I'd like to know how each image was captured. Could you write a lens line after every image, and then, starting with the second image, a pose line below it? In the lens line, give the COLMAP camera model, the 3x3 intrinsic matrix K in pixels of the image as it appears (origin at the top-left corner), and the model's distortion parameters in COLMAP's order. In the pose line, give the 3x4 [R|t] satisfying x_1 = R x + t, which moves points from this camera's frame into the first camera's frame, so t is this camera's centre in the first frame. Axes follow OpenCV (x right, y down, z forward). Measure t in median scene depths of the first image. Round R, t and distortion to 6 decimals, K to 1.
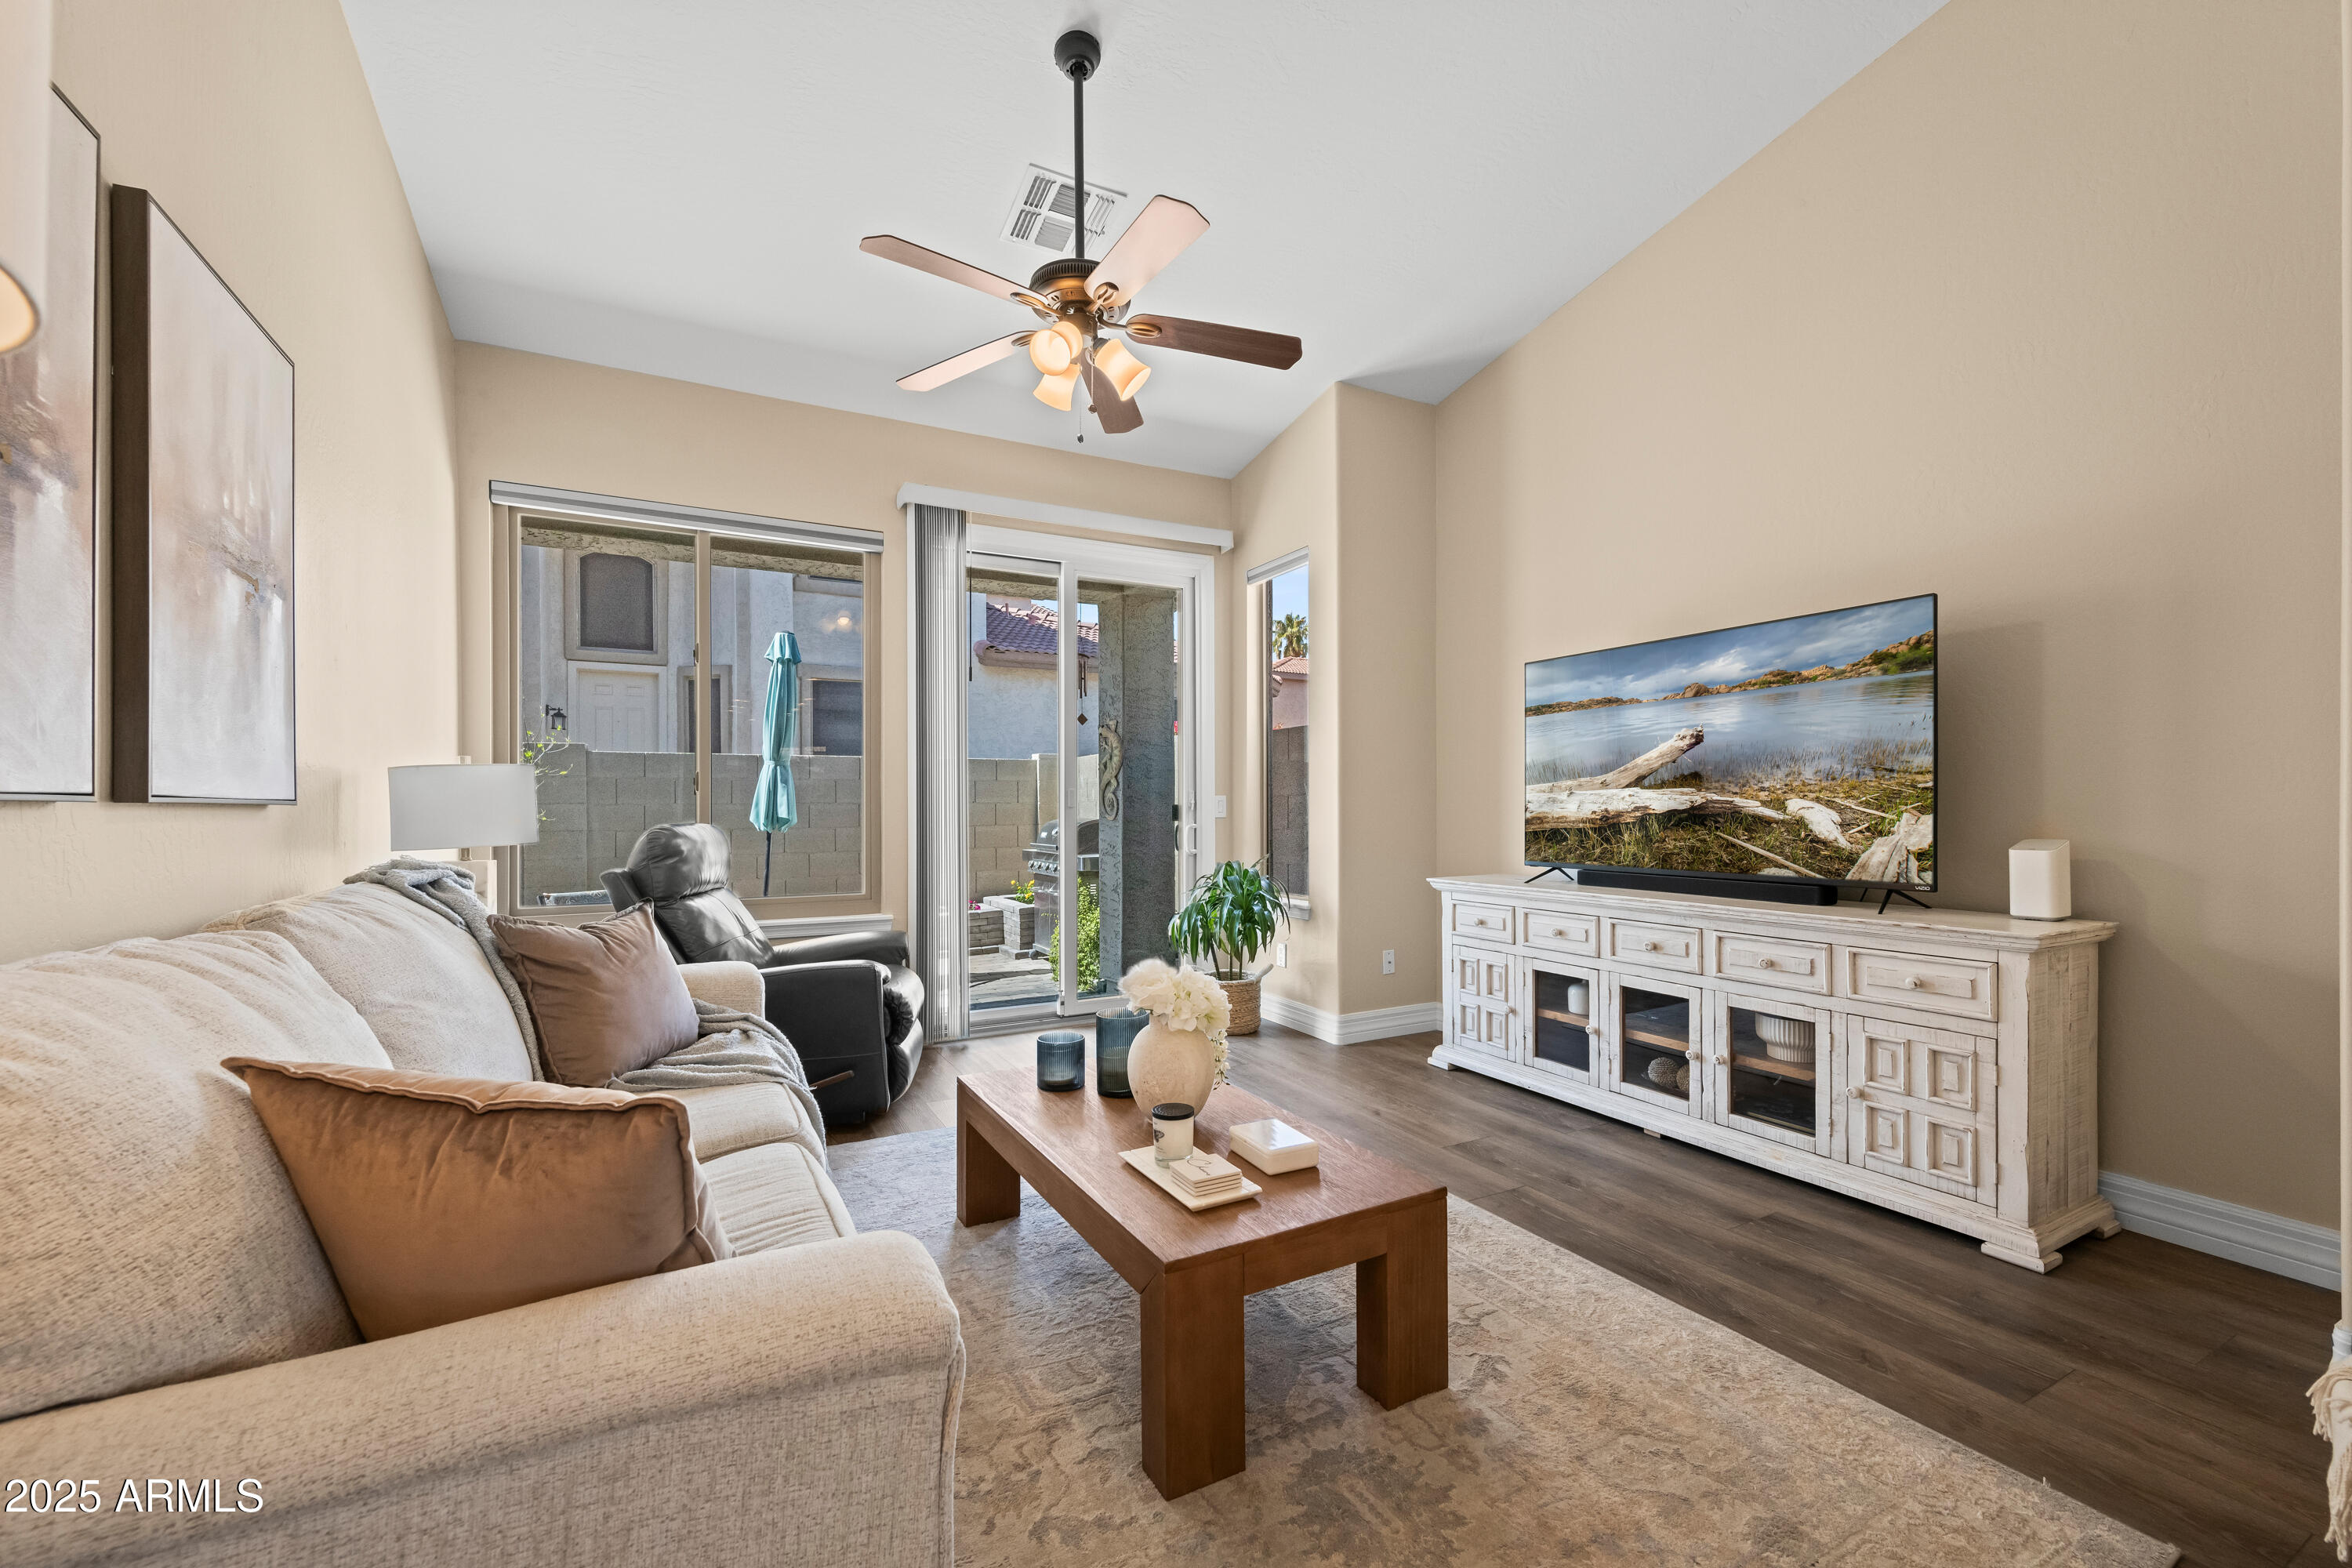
lens RADIAL K [[937.6, 0, 1169.8], [0, 937.6, 808.4], [0, 0, 1]] dist [0.000302, 0.000101]
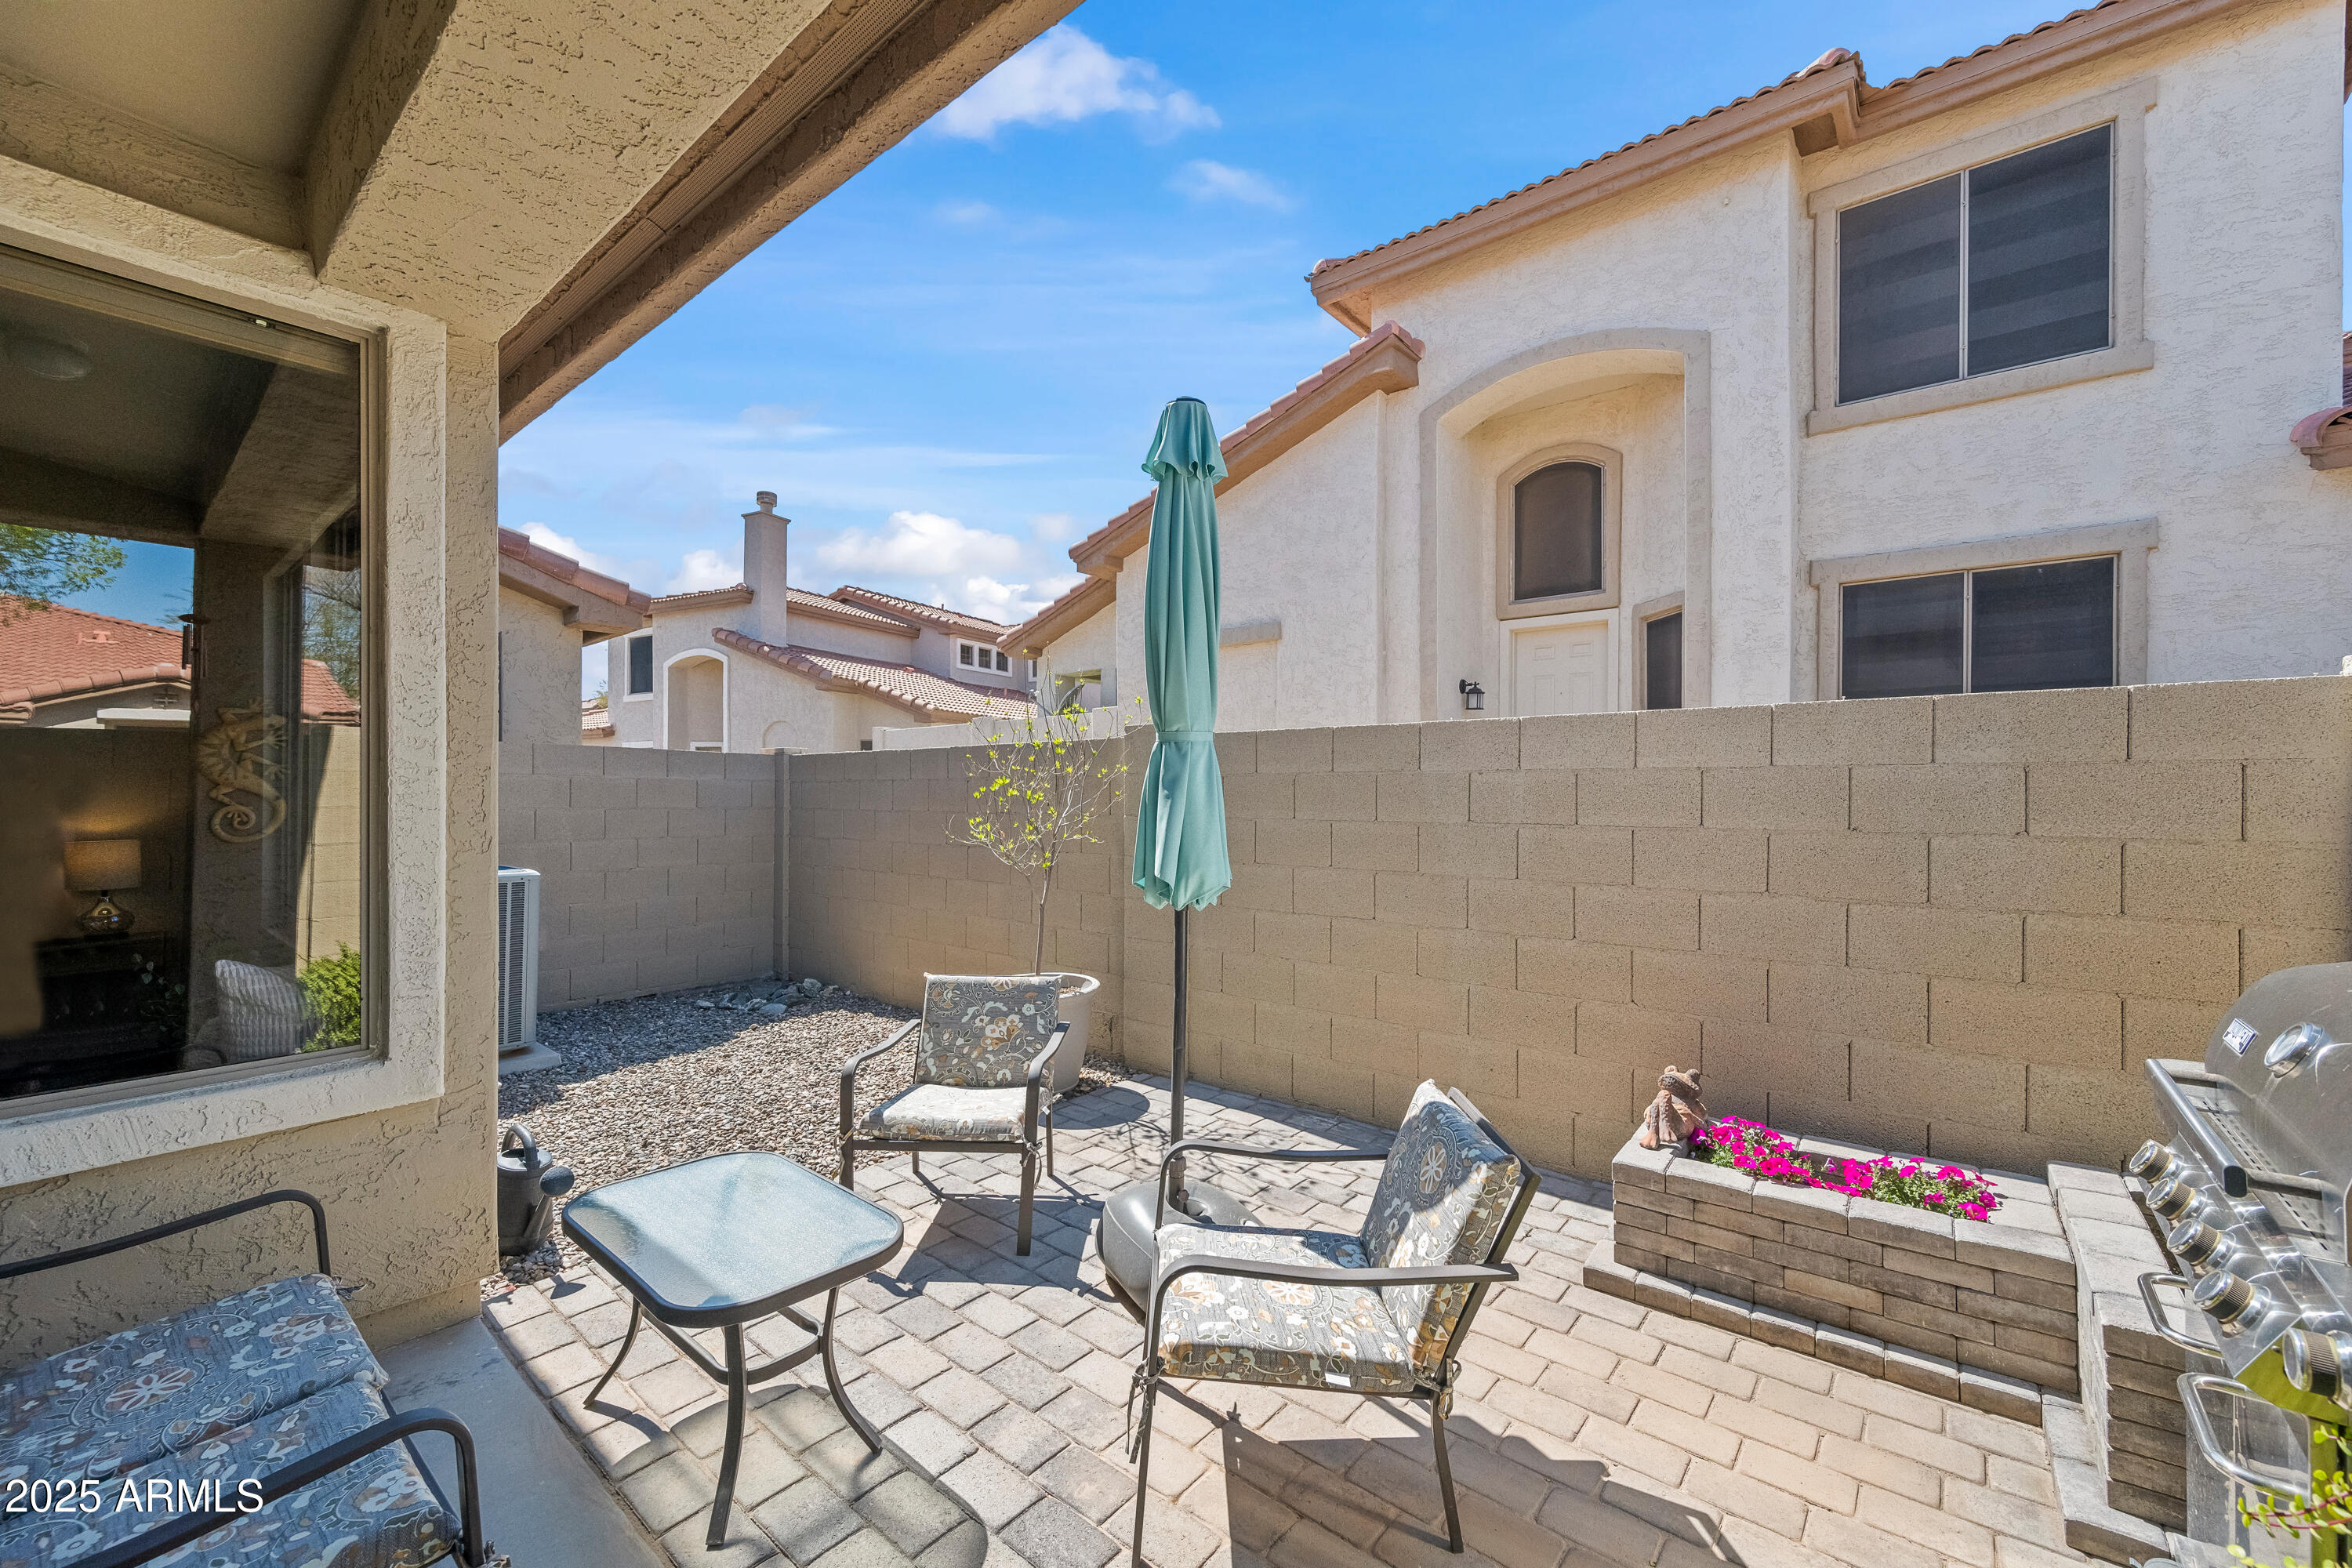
lens RADIAL K [[933.5, 0, 1176.0], [0, 933.5, 784.0], [0, 0, 1]] dist [-0.000474, 0.000115]
pose [[0.380176, -0.004147, -0.924905, -0.071244], [-0.006955, 0.999949, -0.007342, -0.043567], [0.924888, 0.009224, 0.380127, 1.431482]]
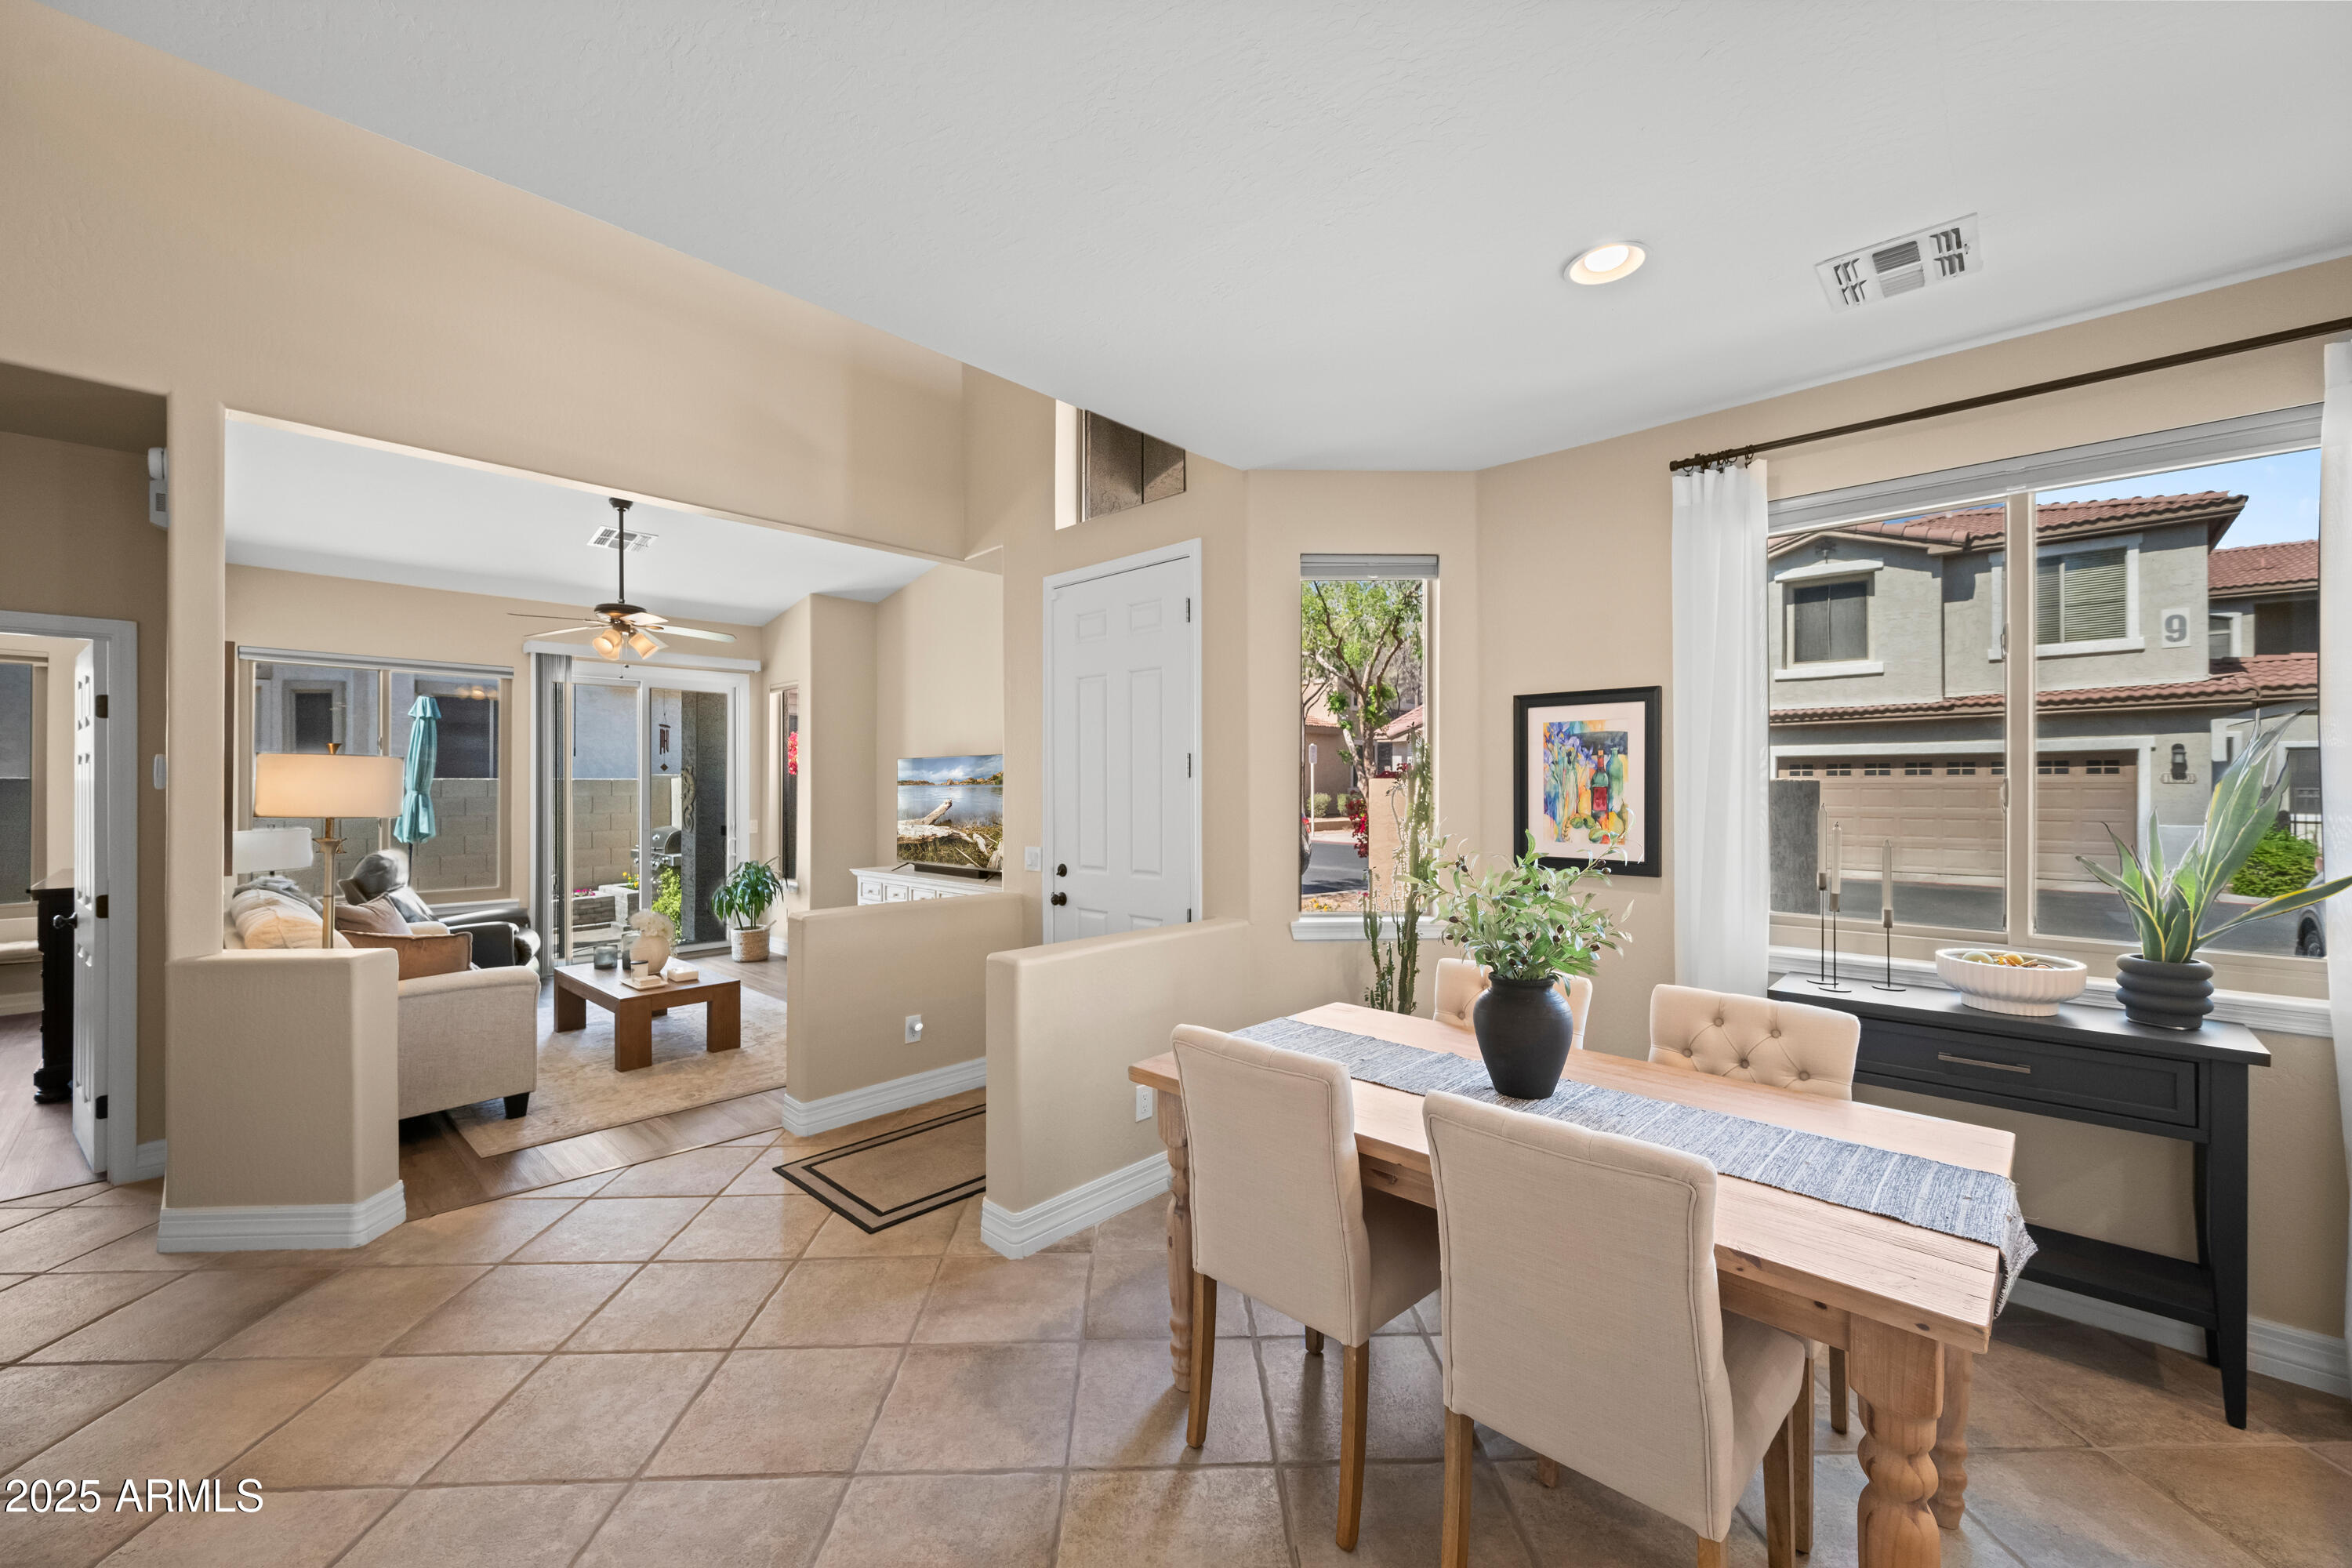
lens RADIAL K [[860.4, 0, 1131.9], [0, 860.4, 787.6], [0, 0, 1]] dist [0.000626, 0.000062]
pose [[0.944634, 0.005205, 0.328085, 0.245380], [-0.002795, 0.999966, -0.007816, -0.080756], [-0.328115, 0.006466, 0.944616, -0.857635]]
